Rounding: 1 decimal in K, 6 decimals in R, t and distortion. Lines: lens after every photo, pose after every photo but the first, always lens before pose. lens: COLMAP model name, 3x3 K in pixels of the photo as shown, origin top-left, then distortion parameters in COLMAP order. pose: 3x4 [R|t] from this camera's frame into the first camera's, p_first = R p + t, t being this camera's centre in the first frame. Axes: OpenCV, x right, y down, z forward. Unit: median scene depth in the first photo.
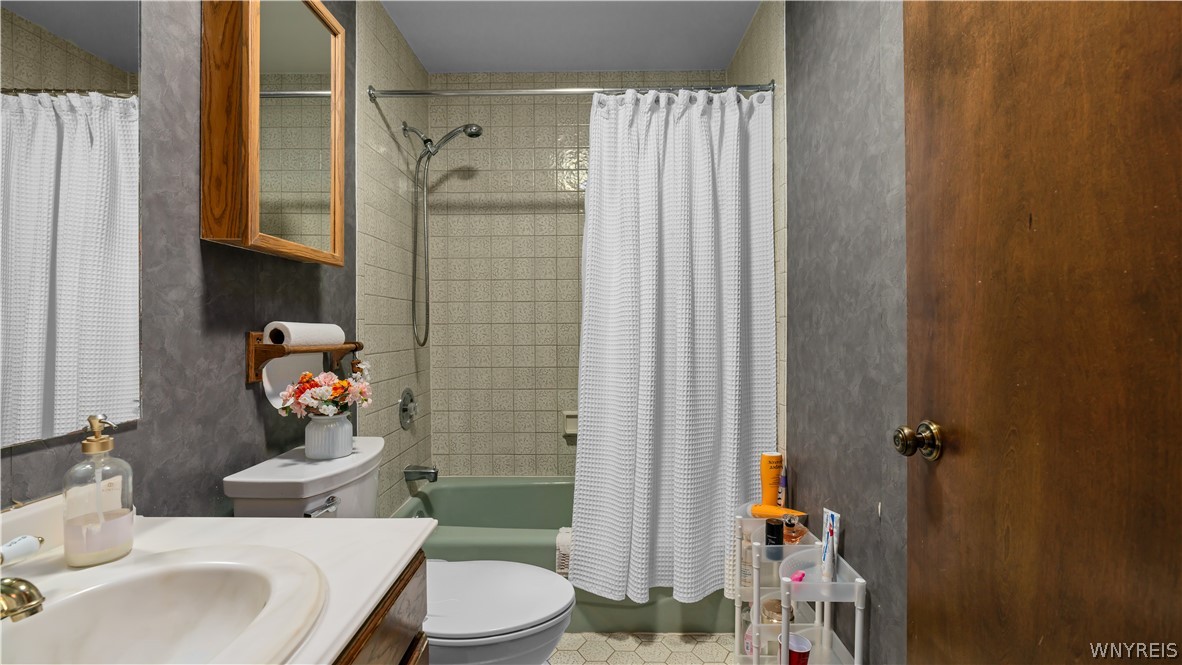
lens RADIAL K [[519.0, 0, 591.0], [0, 519.0, 332.5], [0, 0, 1]] dist [-0.017861, 0.000095]
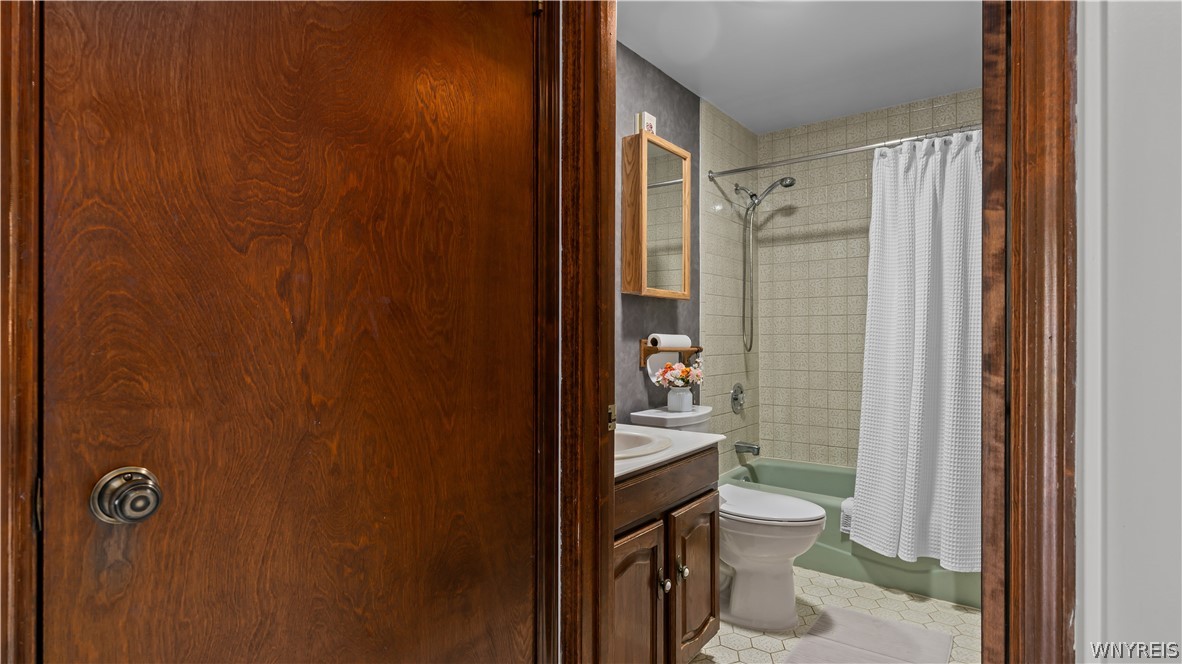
lens RADIAL K [[596.1, 0, 591.0], [0, 596.1, 332.0], [0, 0, 1]] dist [0.000280, -0.000008]
pose [[0.797830, -0.003464, -0.602873, 0.329141], [-0.007947, 0.999836, -0.016262, 0.005773], [0.602831, 0.017766, 0.797671, -0.556749]]
